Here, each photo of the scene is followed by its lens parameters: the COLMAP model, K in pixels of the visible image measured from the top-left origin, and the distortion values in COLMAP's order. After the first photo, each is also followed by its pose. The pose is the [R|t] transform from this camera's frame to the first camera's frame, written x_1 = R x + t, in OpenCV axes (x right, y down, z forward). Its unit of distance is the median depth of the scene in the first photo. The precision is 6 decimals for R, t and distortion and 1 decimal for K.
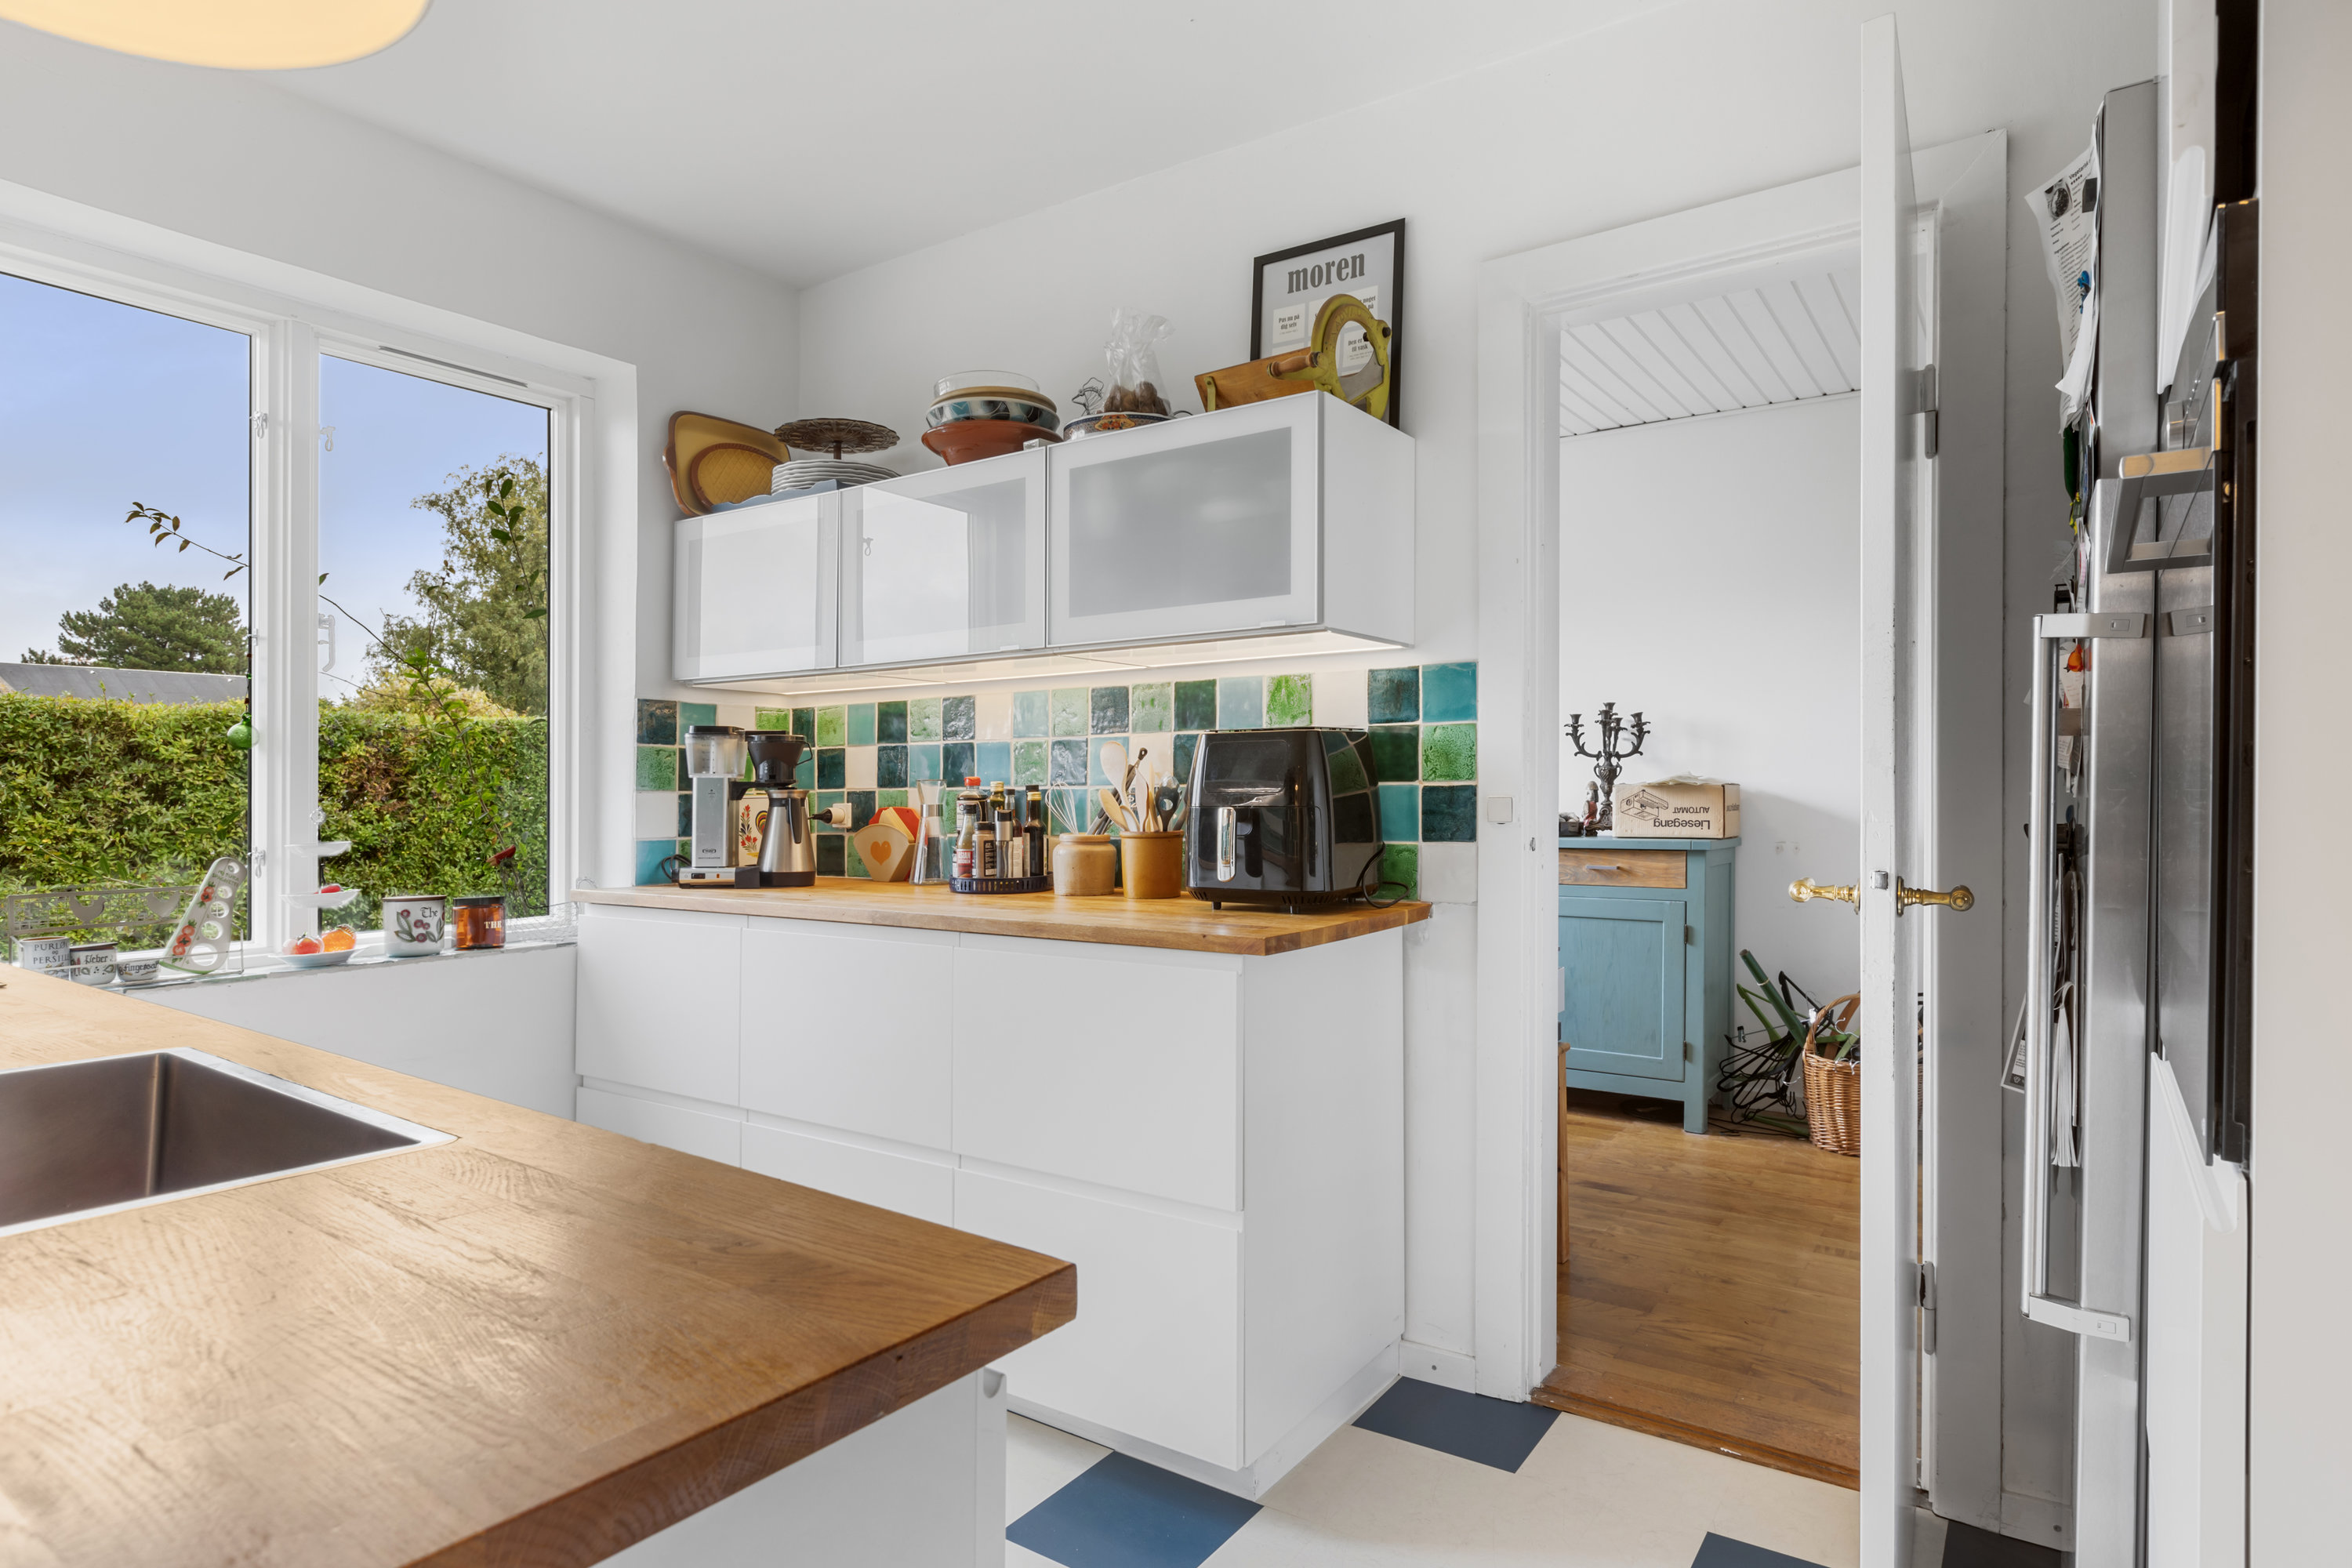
lens RADIAL K [[1282.3, 0, 1157.4], [0, 1282.3, 800.5], [0, 0, 1]] dist [0.004450, -0.000671]
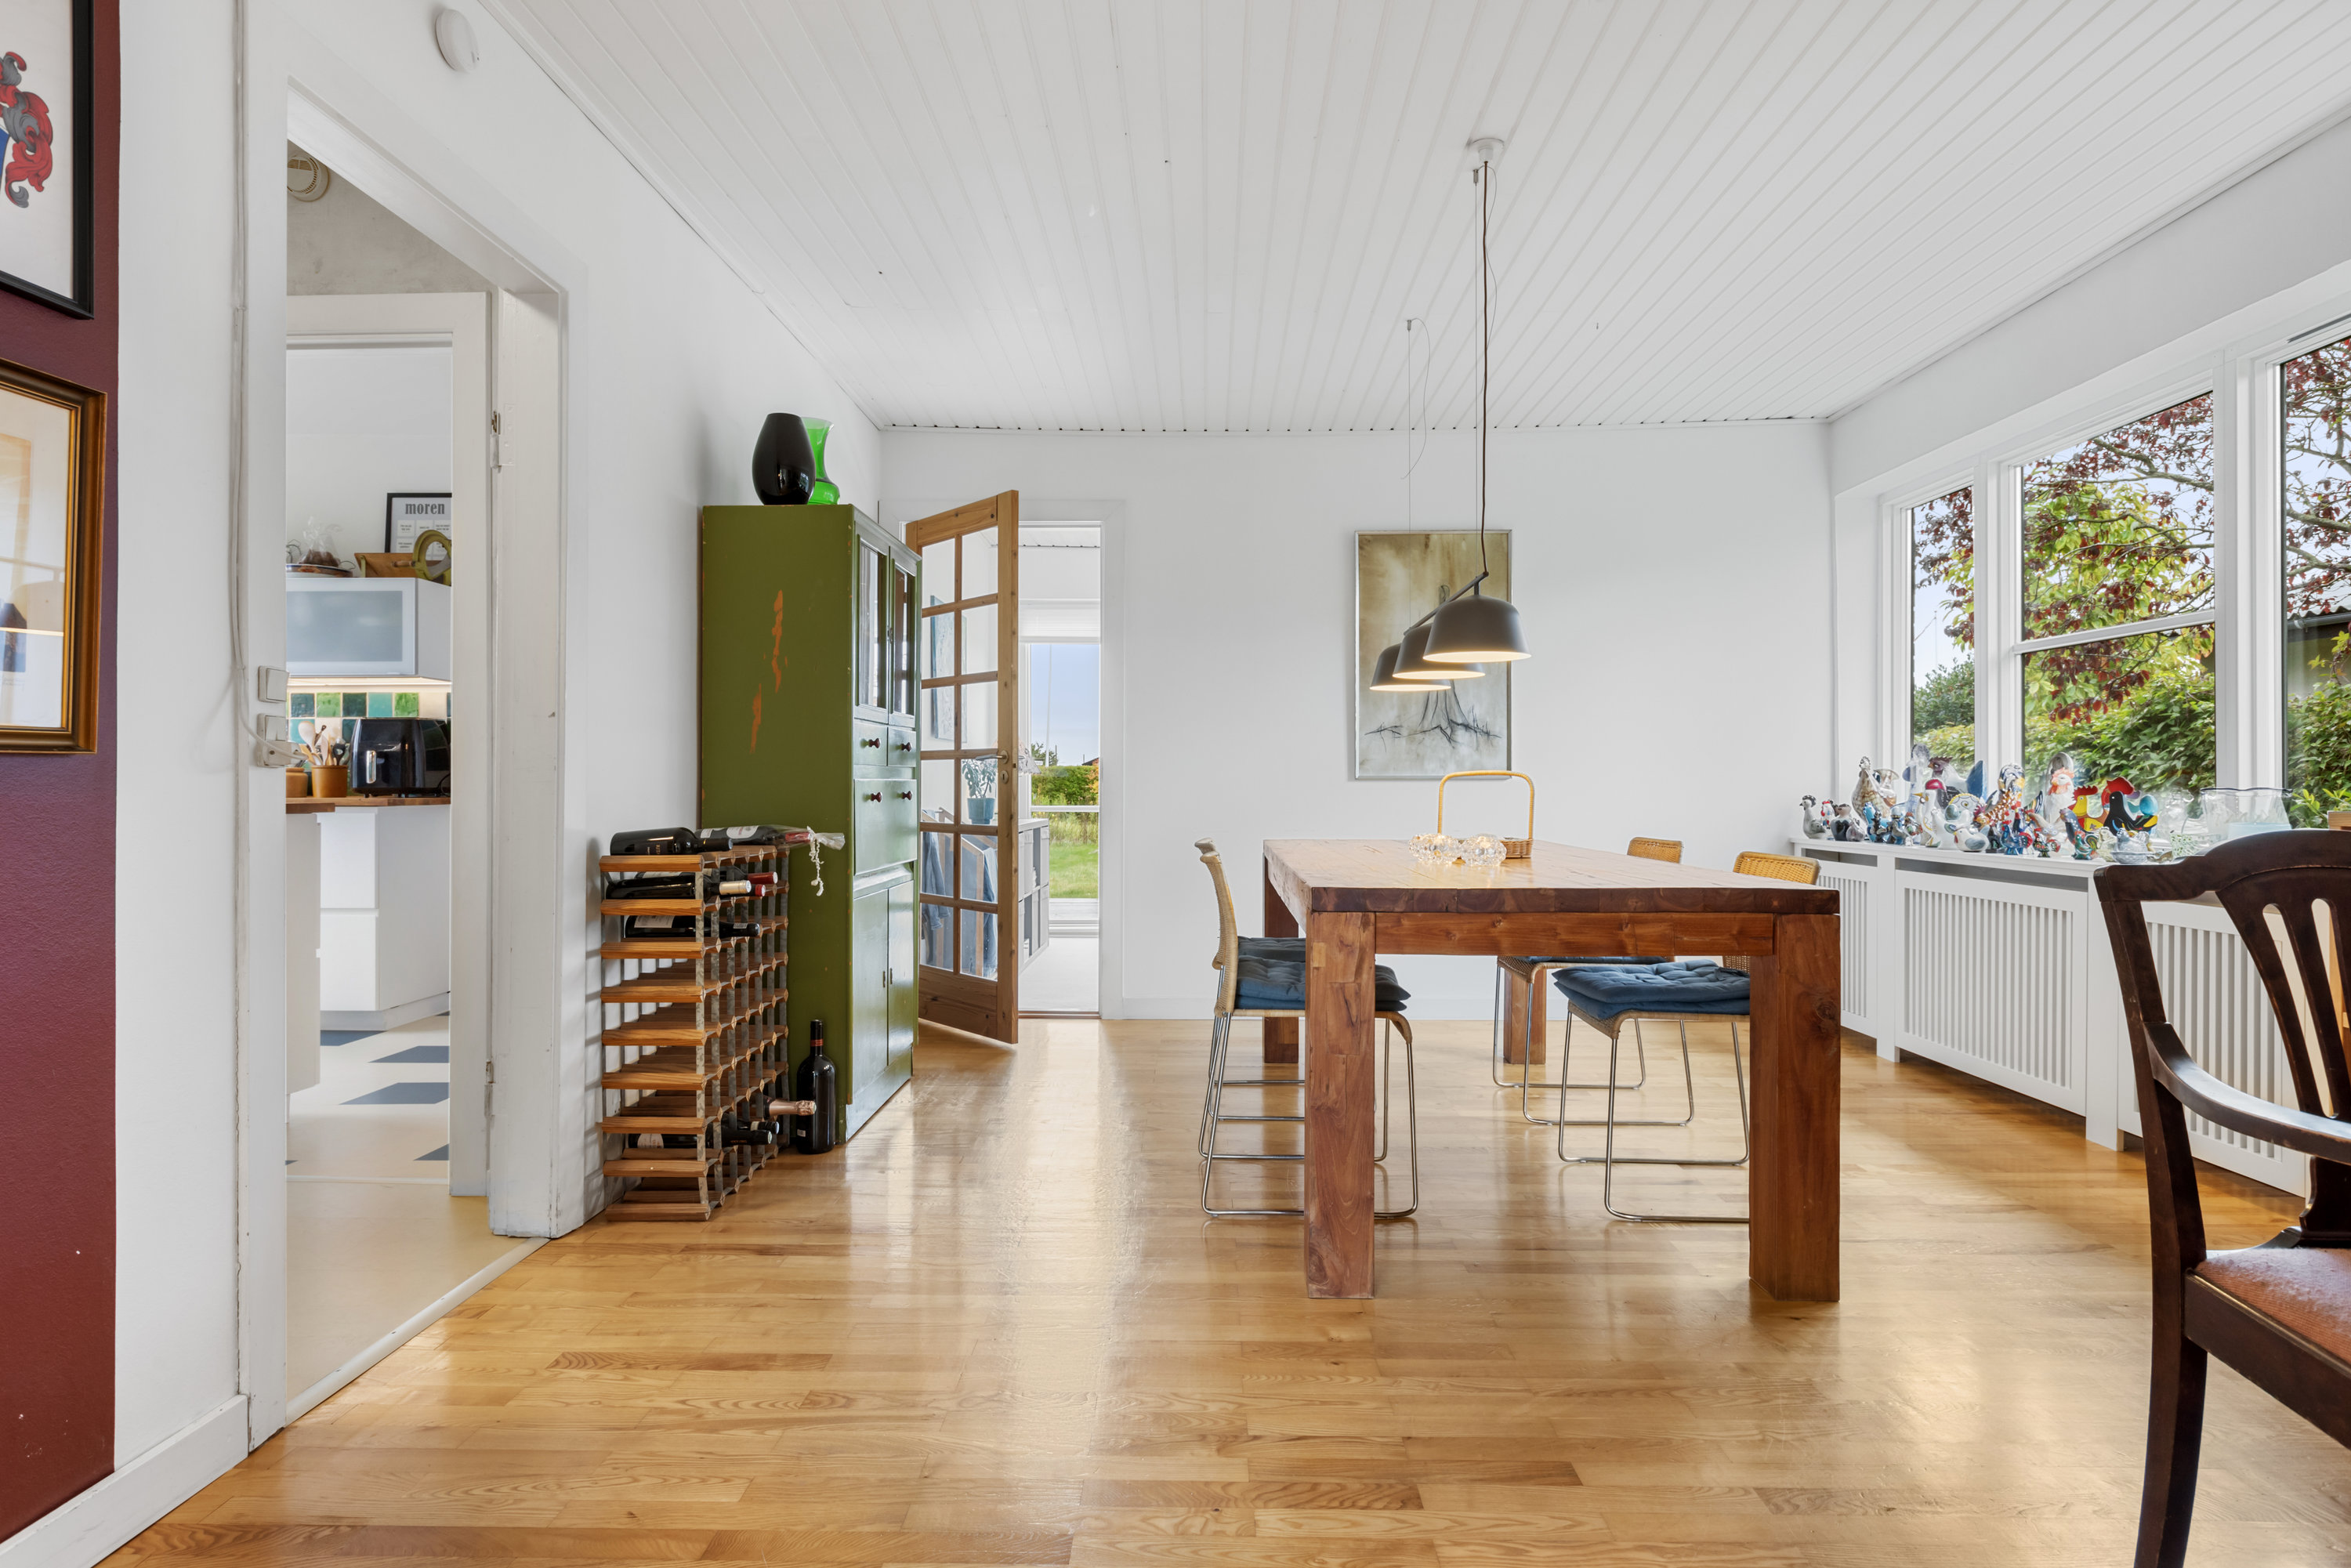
lens RADIAL K [[1281.7, 0, 1130.5], [0, 1281.7, 792.3], [0, 0, 1]] dist [0.004450, -0.000671]
pose [[0.837284, 0.000241, 0.546768, -0.067754], [0.000995, 0.999998, -0.001964, 0.088704], [-0.546768, 0.002189, 0.837282, -1.748651]]
